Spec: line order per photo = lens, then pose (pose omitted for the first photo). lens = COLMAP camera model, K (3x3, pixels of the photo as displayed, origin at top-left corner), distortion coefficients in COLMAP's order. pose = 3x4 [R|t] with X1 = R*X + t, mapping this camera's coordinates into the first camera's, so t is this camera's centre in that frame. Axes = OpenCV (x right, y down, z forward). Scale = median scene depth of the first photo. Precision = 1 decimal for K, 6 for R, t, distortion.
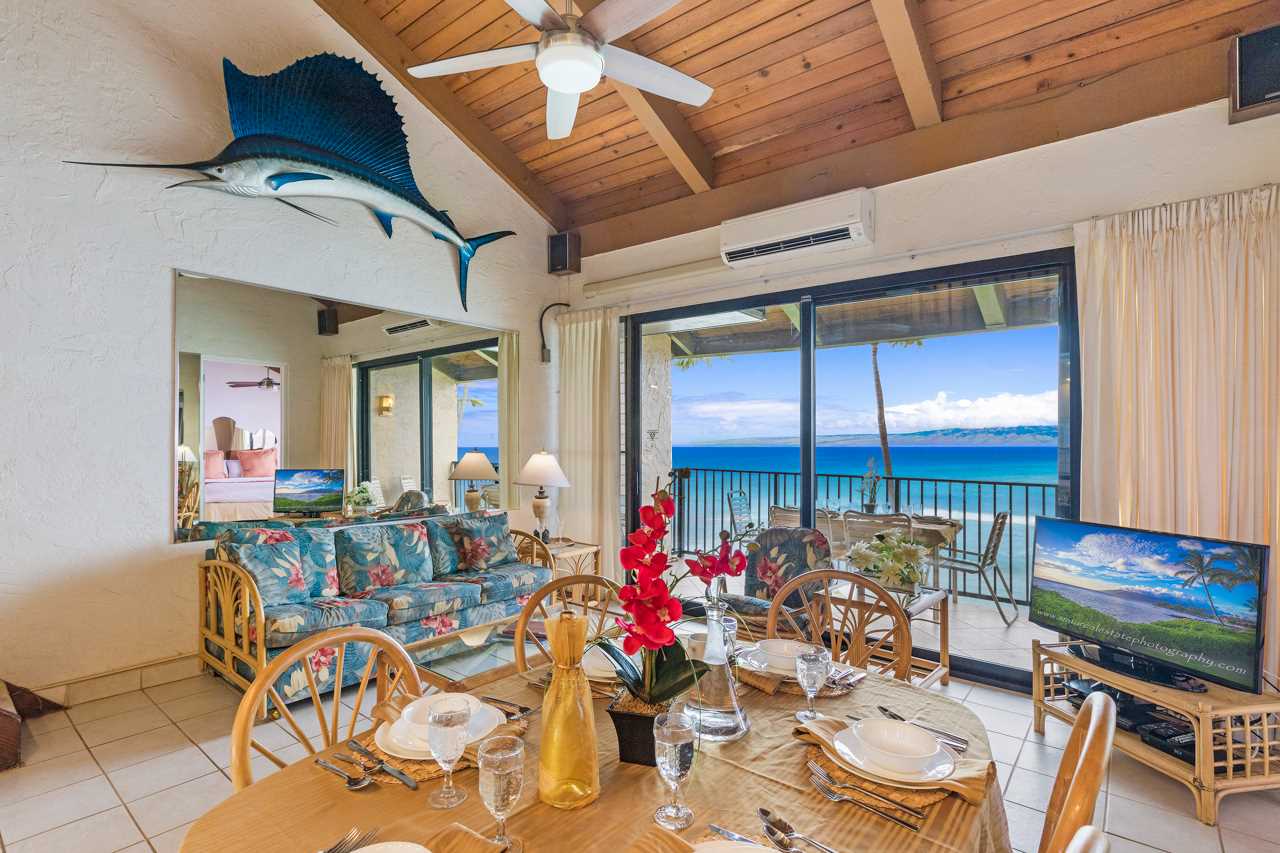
lens RADIAL K [[622.4, 0, 643.0], [0, 622.4, 439.0], [0, 0, 1]] dist [0.012761, 0.002051]
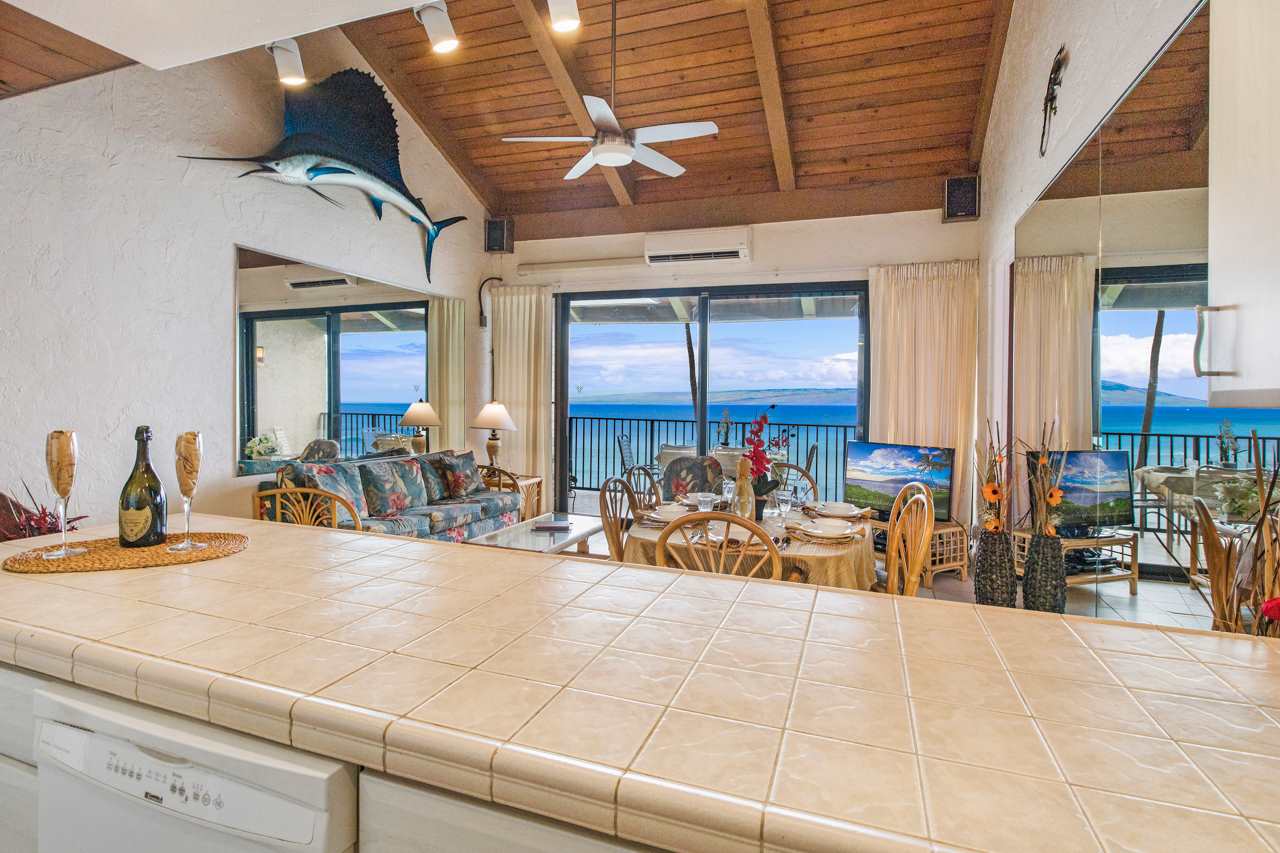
lens RADIAL K [[622.4, 0, 664.1], [0, 622.4, 405.5], [0, 0, 1]] dist [0.012761, 0.002051]
pose [[0.940551, 0.002293, 0.339645, -0.322337], [-0.008946, 0.999797, 0.018026, 0.002517], [-0.339535, -0.019993, 0.940381, -0.319144]]
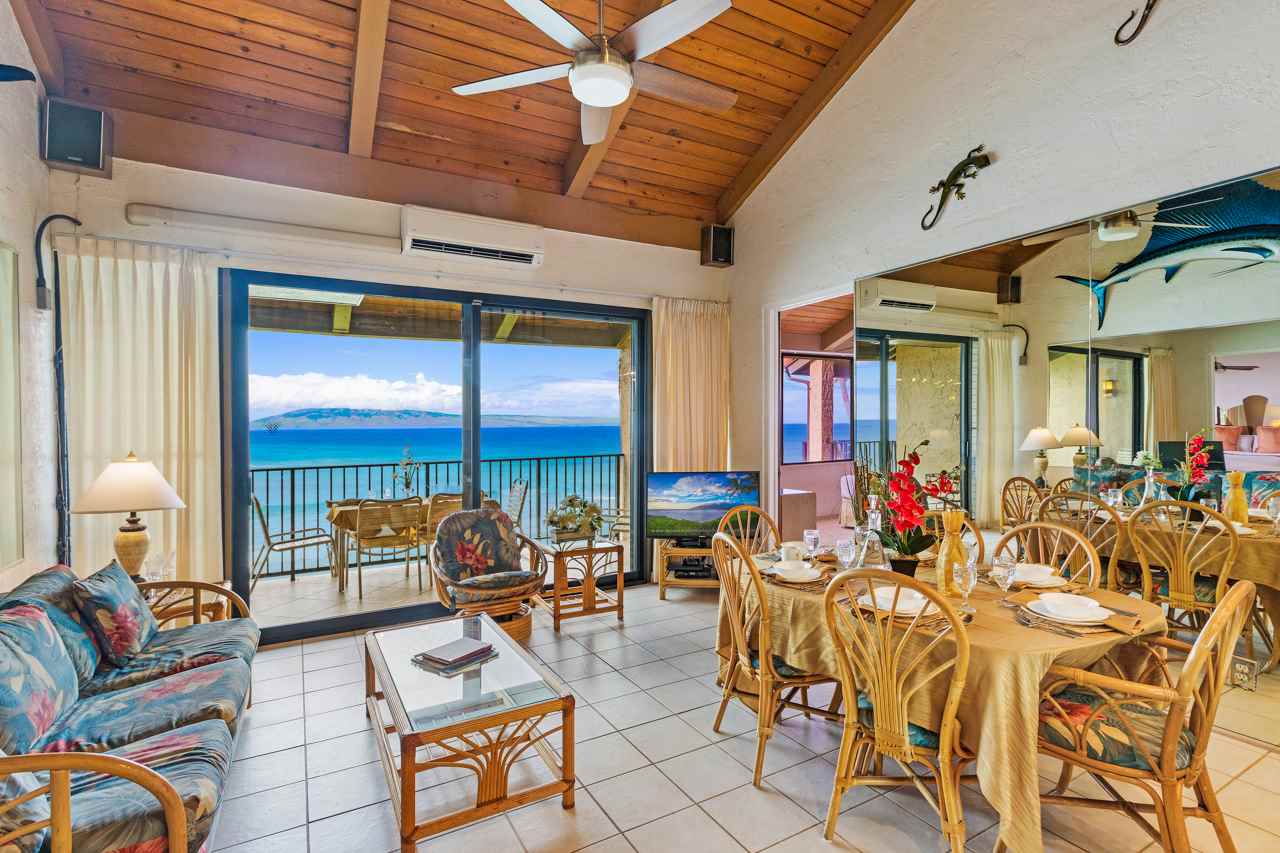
lens RADIAL K [[622.4, 0, 646.5], [0, 622.4, 438.0], [0, 0, 1]] dist [0.012761, 0.002051]
pose [[0.352826, -0.034297, 0.935060, -0.712591], [0.016156, 0.999402, 0.030560, -0.013661], [-0.935549, 0.004324, 0.353169, 0.344548]]
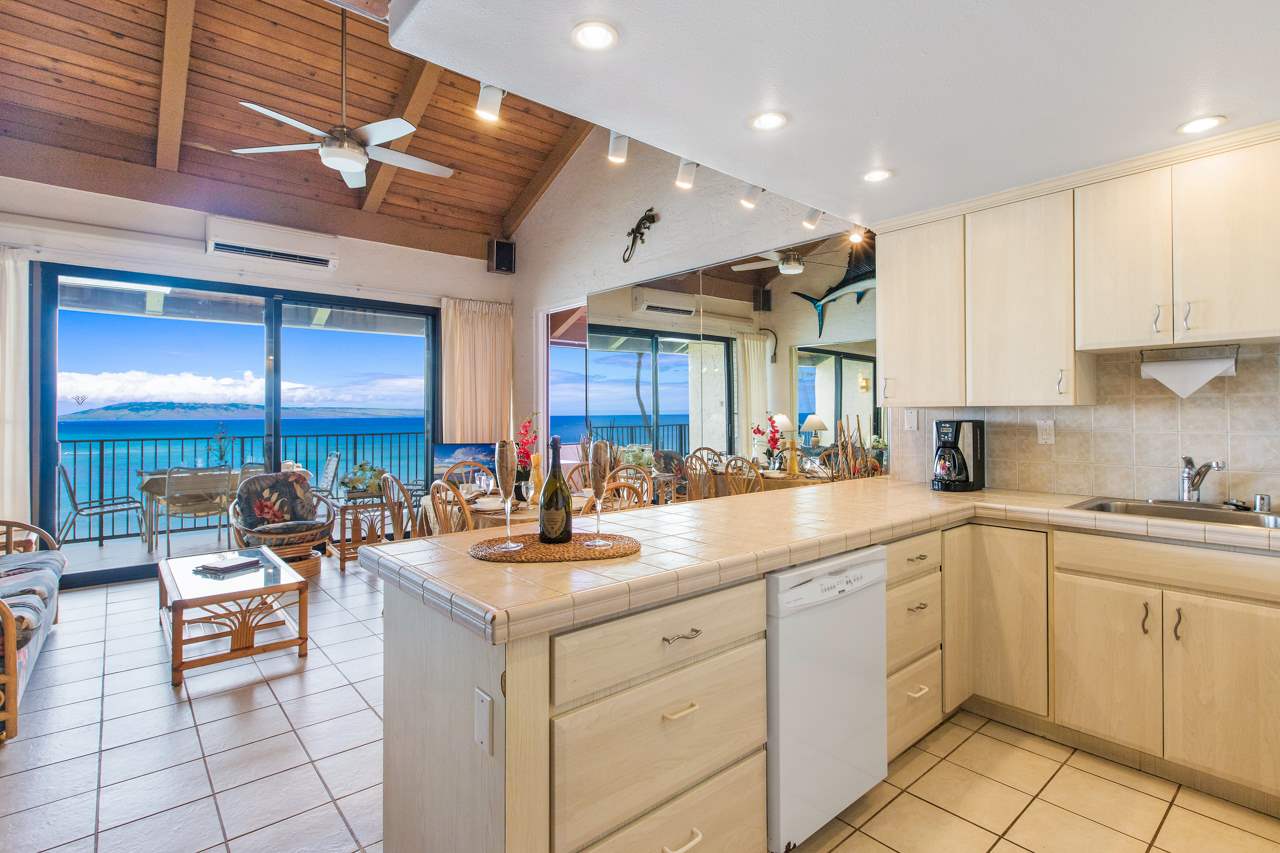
lens RADIAL K [[622.4, 0, 612.0], [0, 622.4, 423.7], [0, 0, 1]] dist [0.012761, 0.002051]
pose [[0.199431, -0.030439, 0.979439, -0.938829], [0.000165, 0.999518, 0.031030, -0.000849], [-0.979912, -0.006027, 0.199340, 0.052870]]
